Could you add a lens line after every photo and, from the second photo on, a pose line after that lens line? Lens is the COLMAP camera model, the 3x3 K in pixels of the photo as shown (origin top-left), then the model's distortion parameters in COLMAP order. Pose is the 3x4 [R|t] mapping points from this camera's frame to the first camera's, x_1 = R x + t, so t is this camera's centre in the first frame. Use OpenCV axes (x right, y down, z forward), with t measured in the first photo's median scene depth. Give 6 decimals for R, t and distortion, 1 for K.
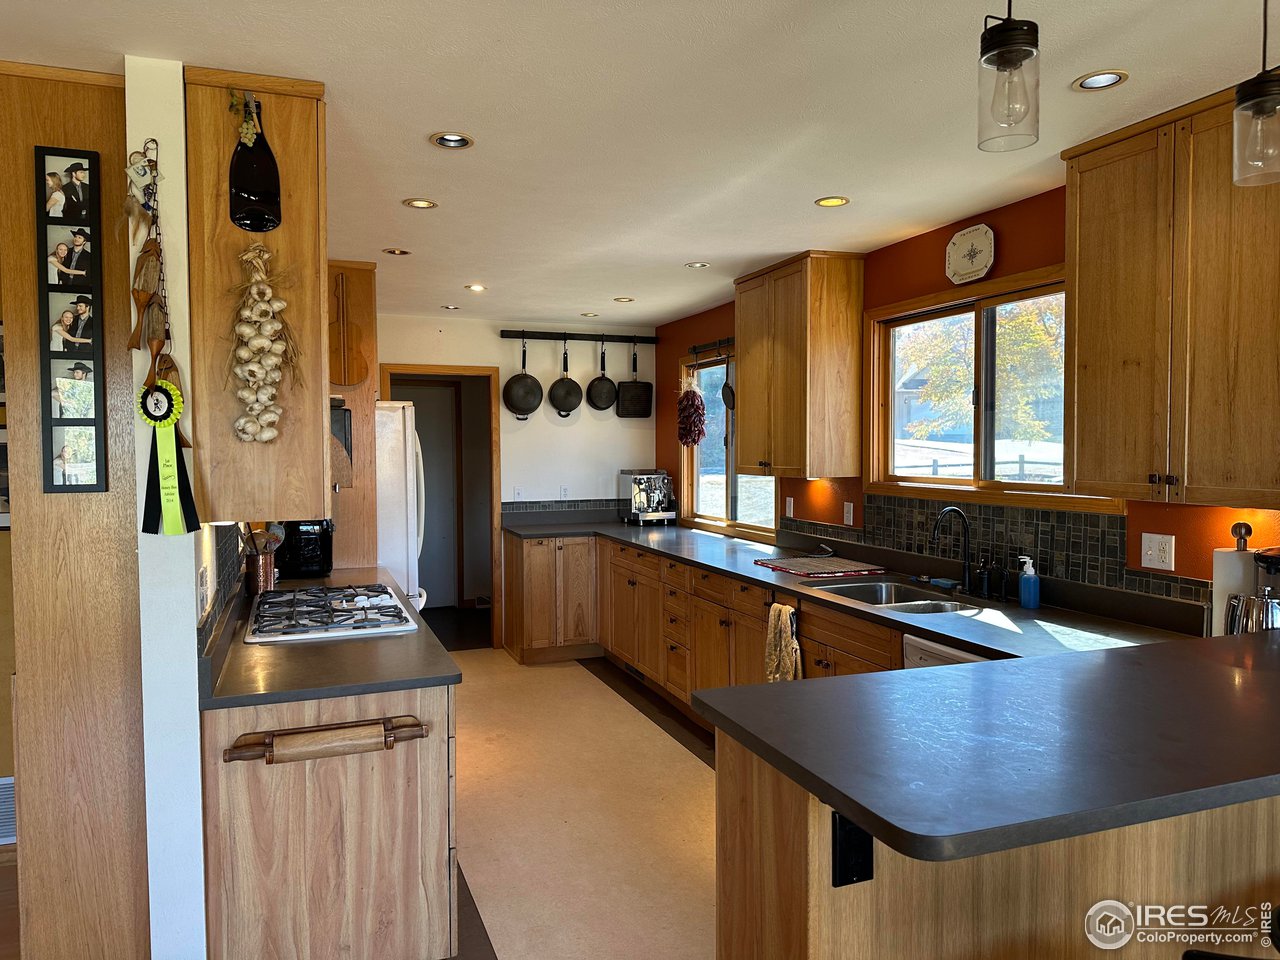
lens RADIAL K [[884.2, 0, 631.7], [0, 884.2, 476.2], [0, 0, 1]] dist [0.085751, -0.097297]
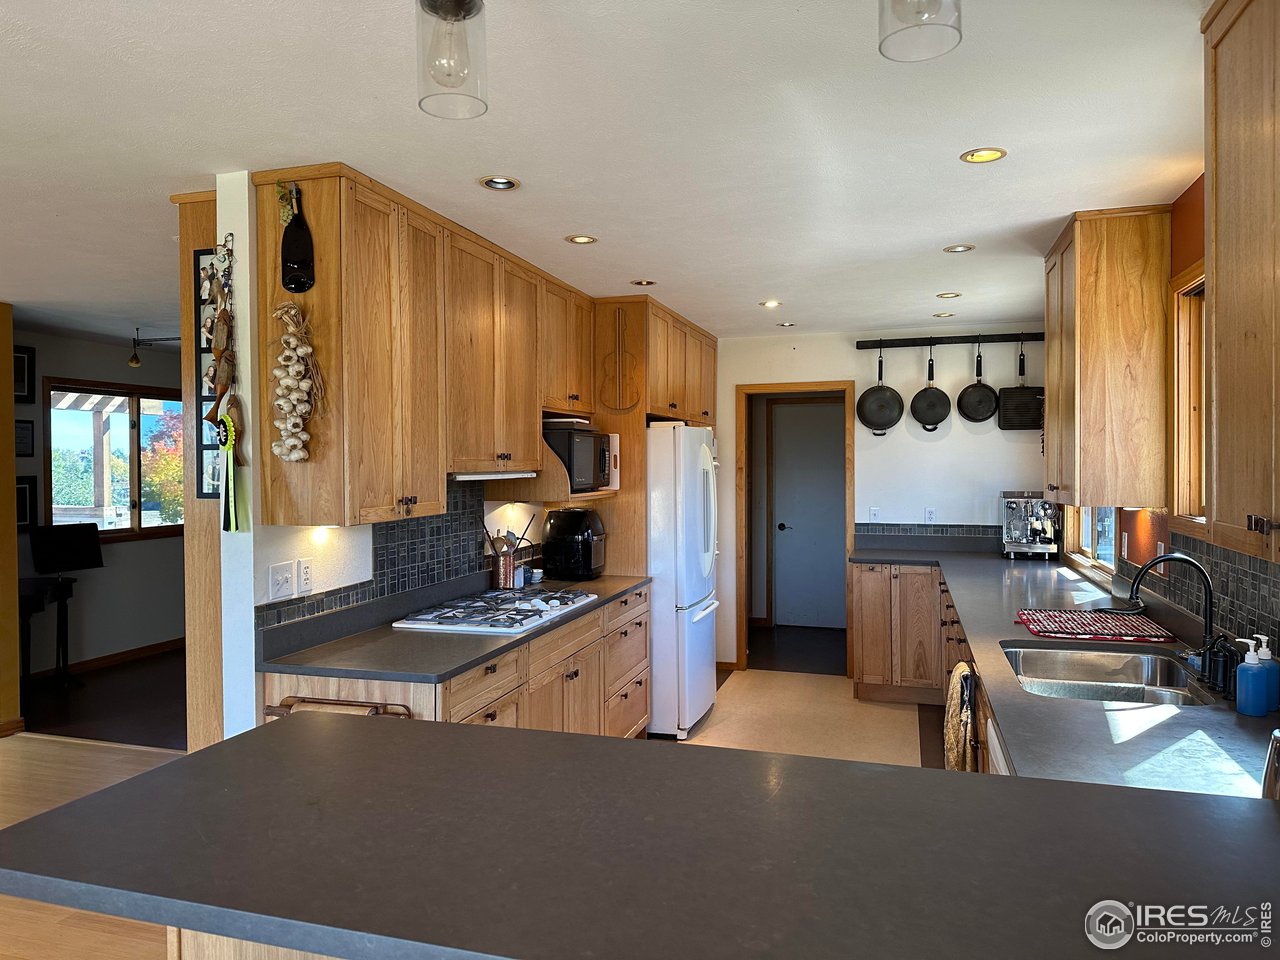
lens RADIAL K [[876.9, 0, 620.6], [0, 876.9, 475.7], [0, 0, 1]] dist [0.204888, -0.381006]
pose [[0.795598, 0.010632, -0.605731, 0.355261], [-0.021975, 0.999694, -0.011316, -0.007495], [0.605426, 0.022314, 0.795589, 0.146146]]
